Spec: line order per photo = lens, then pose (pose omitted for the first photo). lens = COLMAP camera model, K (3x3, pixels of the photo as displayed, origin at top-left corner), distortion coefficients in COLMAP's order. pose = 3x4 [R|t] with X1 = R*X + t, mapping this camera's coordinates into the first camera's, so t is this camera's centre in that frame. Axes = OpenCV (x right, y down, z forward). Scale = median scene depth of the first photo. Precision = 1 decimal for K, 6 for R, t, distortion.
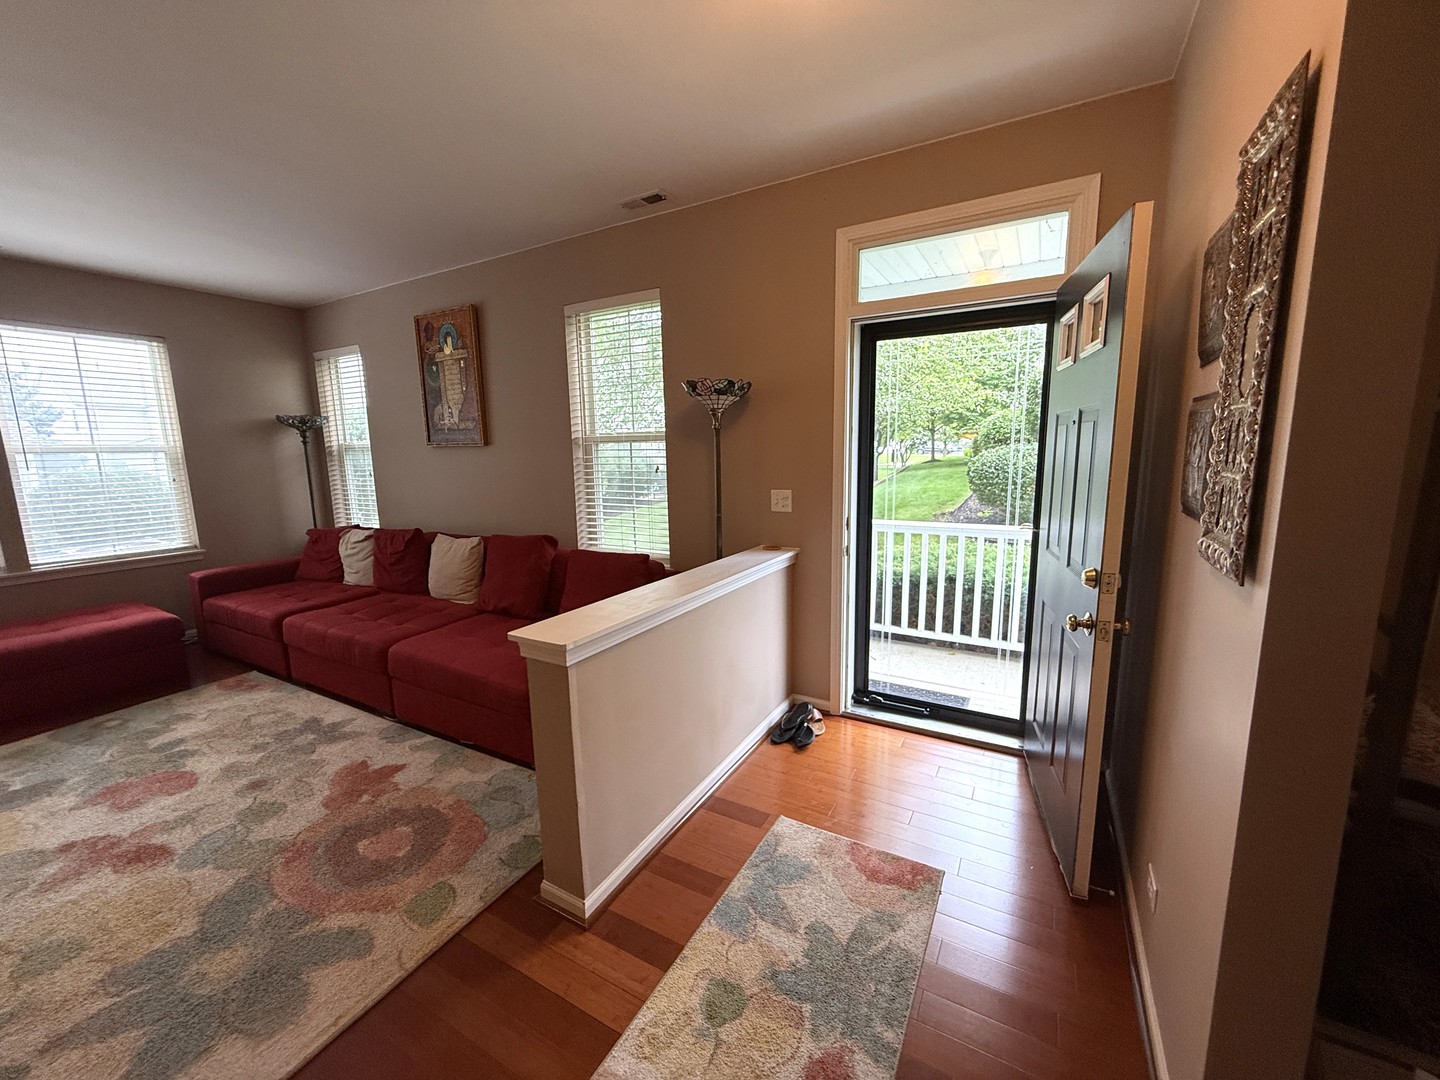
lens RADIAL K [[574.9, 0, 716.3], [0, 574.9, 540.3], [0, 0, 1]] dist [0.001618, 0.000093]
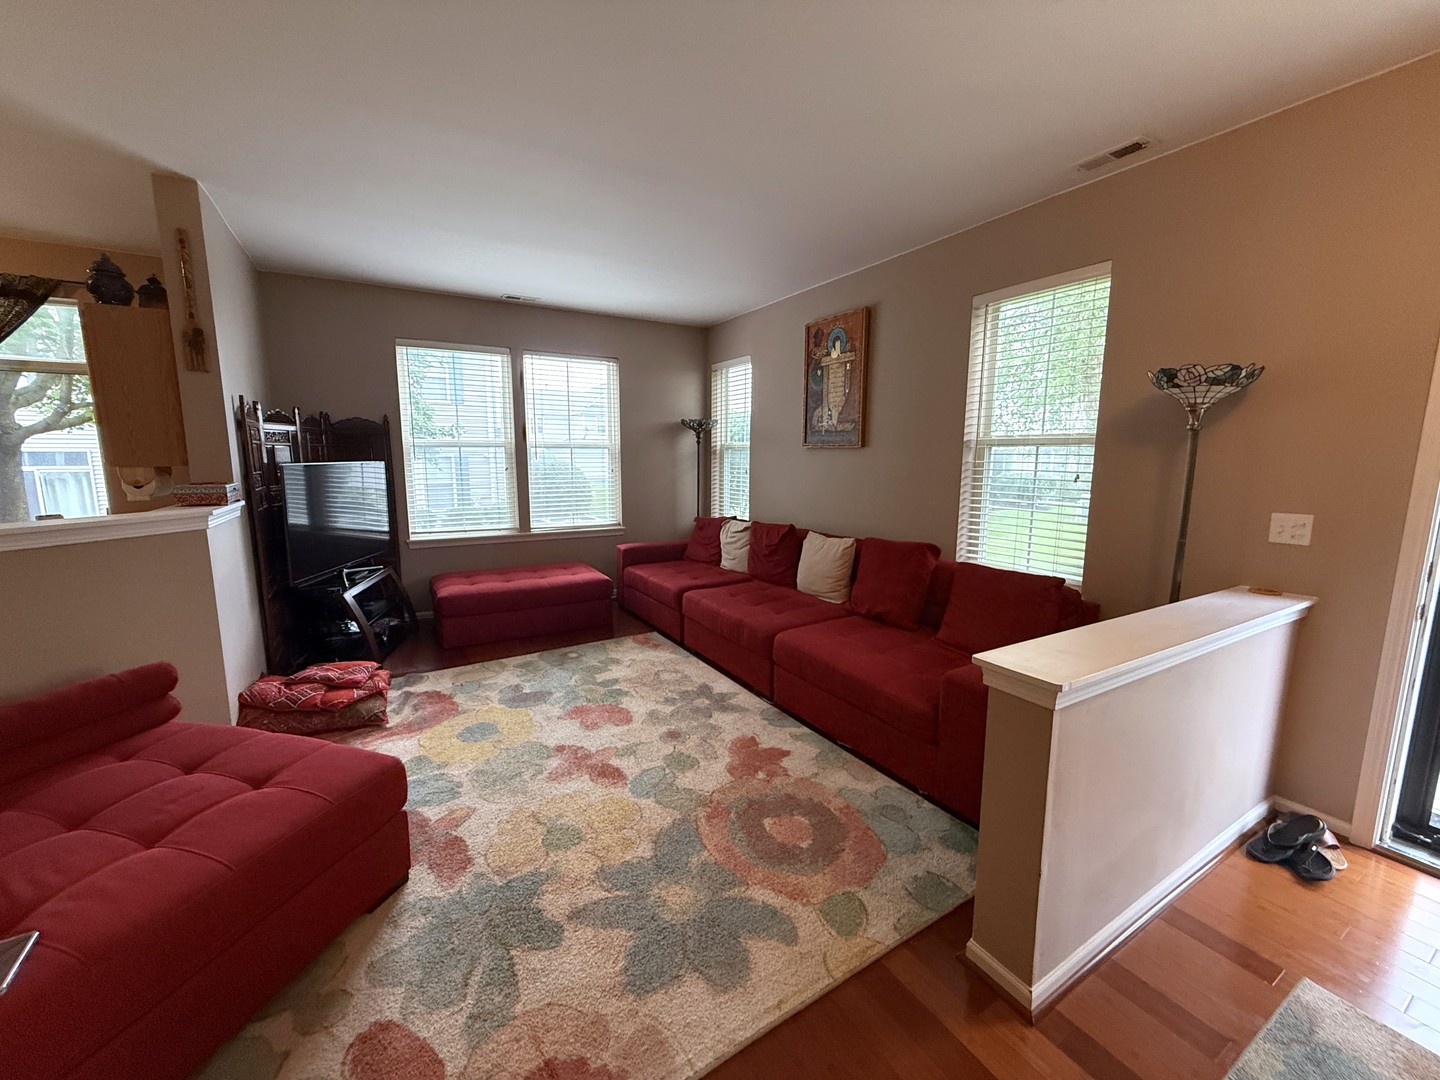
lens RADIAL K [[574.9, 0, 716.3], [0, 574.9, 540.3], [0, 0, 1]] dist [0.001618, 0.000093]
pose [[0.868807, 0.094742, -0.486002, -0.160742], [-0.098335, 0.994987, 0.018175, 0.003736], [0.485288, 0.032001, 0.873769, 0.012897]]
